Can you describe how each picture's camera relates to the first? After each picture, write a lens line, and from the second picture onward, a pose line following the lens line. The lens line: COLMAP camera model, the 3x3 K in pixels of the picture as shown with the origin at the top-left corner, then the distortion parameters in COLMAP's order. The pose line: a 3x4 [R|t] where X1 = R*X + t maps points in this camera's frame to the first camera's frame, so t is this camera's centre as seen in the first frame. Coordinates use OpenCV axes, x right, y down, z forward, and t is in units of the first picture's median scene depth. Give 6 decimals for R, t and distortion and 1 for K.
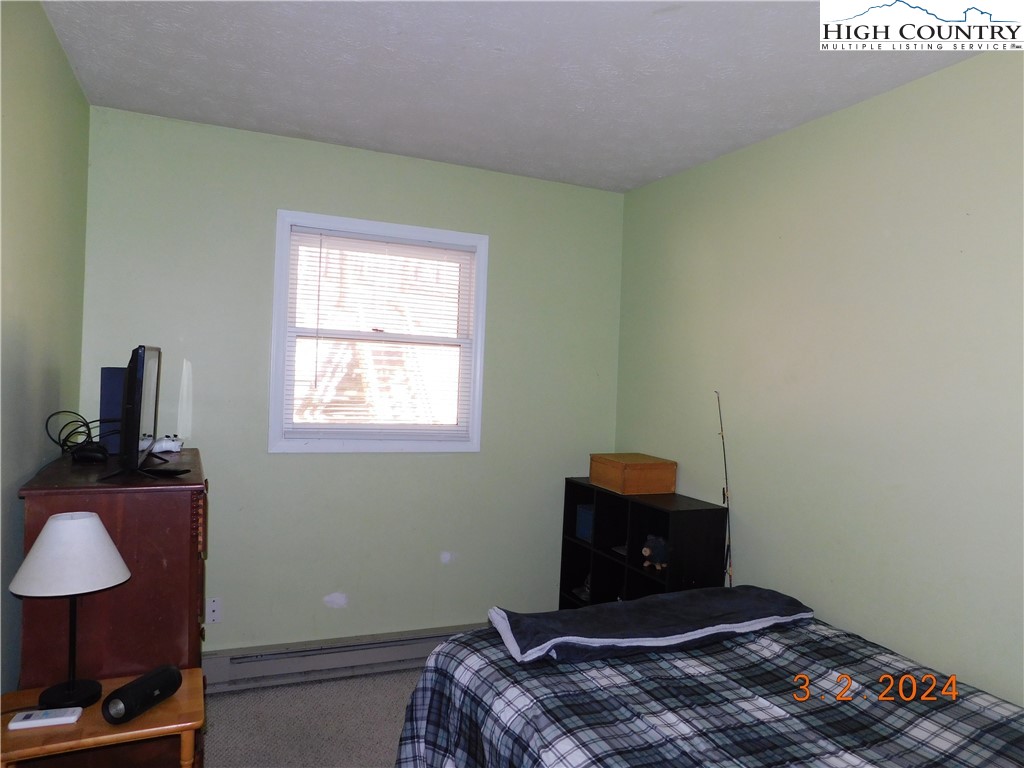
lens RADIAL K [[710.3, 0, 512.0], [0, 710.3, 384.0], [0, 0, 1]] dist [-0.075944, 0.071308]
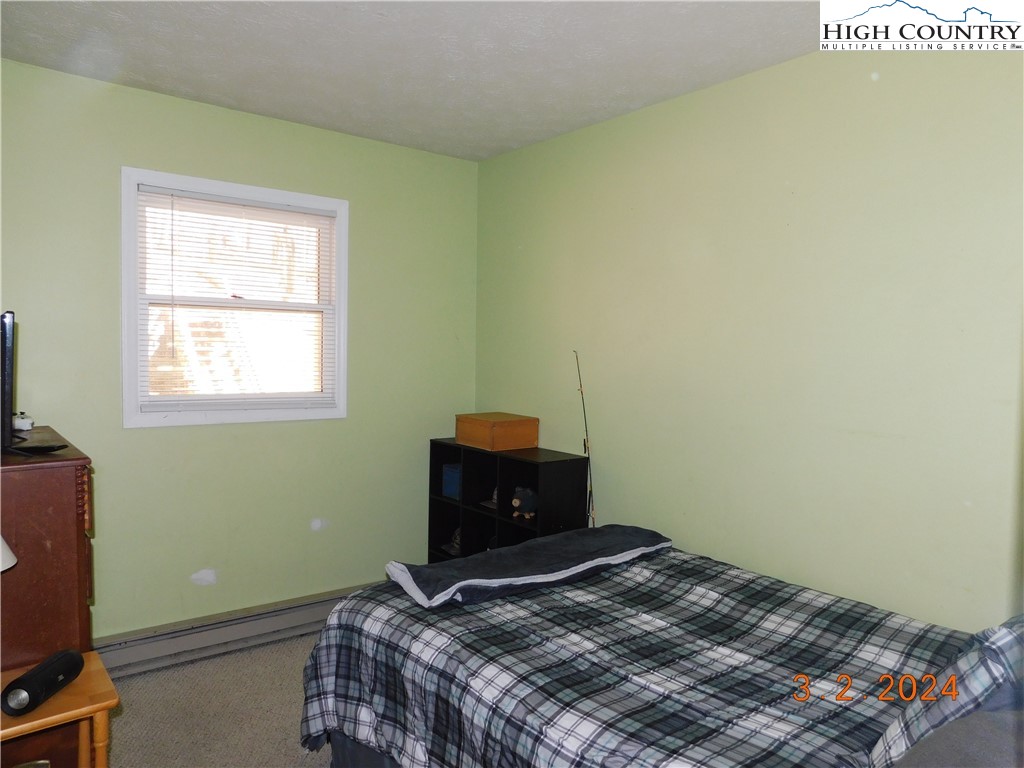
lens RADIAL K [[710.3, 0, 512.0], [0, 710.3, 384.0], [0, 0, 1]] dist [-0.075944, 0.071308]
pose [[0.968760, -0.035829, 0.245399, -0.110918], [0.024992, 0.998576, 0.047133, 0.012015], [-0.246738, -0.039528, 0.968276, -0.044029]]
